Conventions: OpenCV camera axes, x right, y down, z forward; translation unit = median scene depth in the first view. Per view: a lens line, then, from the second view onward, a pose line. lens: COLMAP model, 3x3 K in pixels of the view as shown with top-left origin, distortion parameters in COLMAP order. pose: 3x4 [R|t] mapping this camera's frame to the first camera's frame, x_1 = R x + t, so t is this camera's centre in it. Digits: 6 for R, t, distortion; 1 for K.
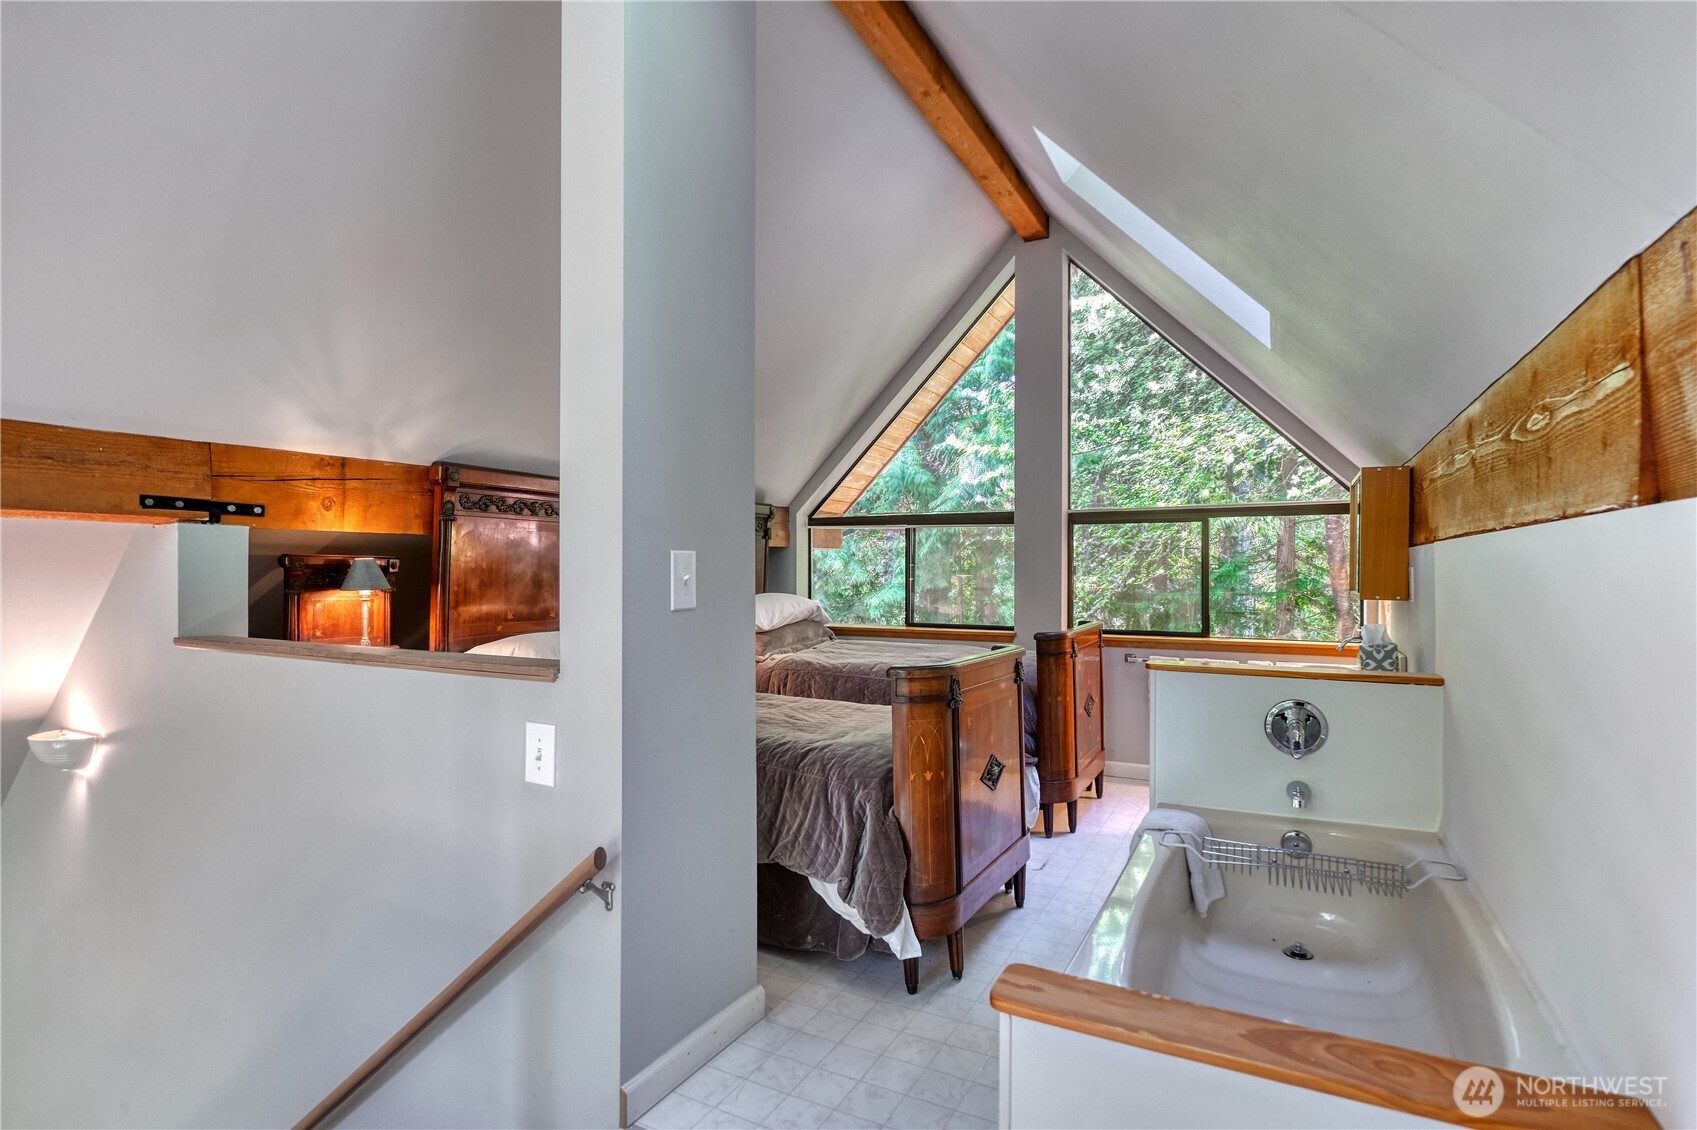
lens RADIAL K [[773.9, 0, 850.0], [0, 773.9, 566.4], [0, 0, 1]] dist [-0.012670, 0.001509]
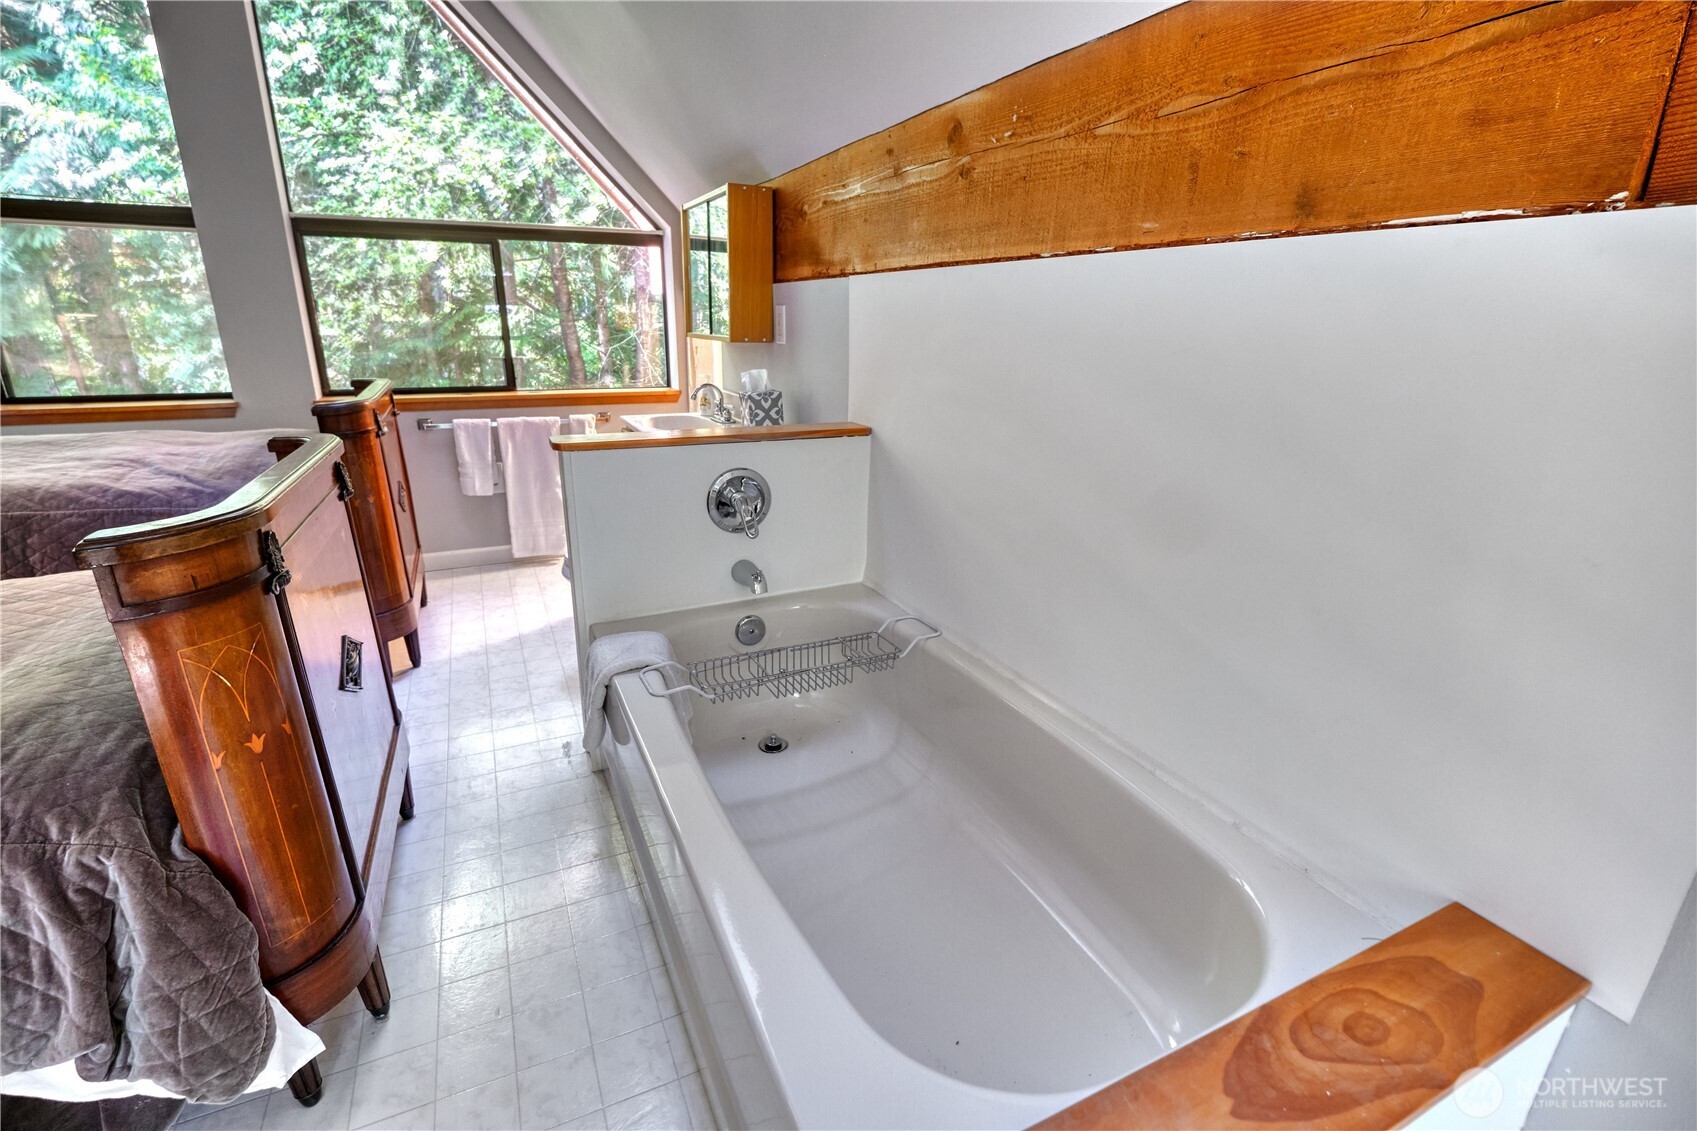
lens RADIAL K [[773.9, 0, 850.4], [0, 773.9, 567.0], [0, 0, 1]] dist [-0.012670, 0.001509]
pose [[0.608248, -0.238101, 0.757194, -0.008497], [-0.016148, 0.950039, 0.311713, 0.011735], [-0.793583, -0.201826, 0.574015, 0.428029]]
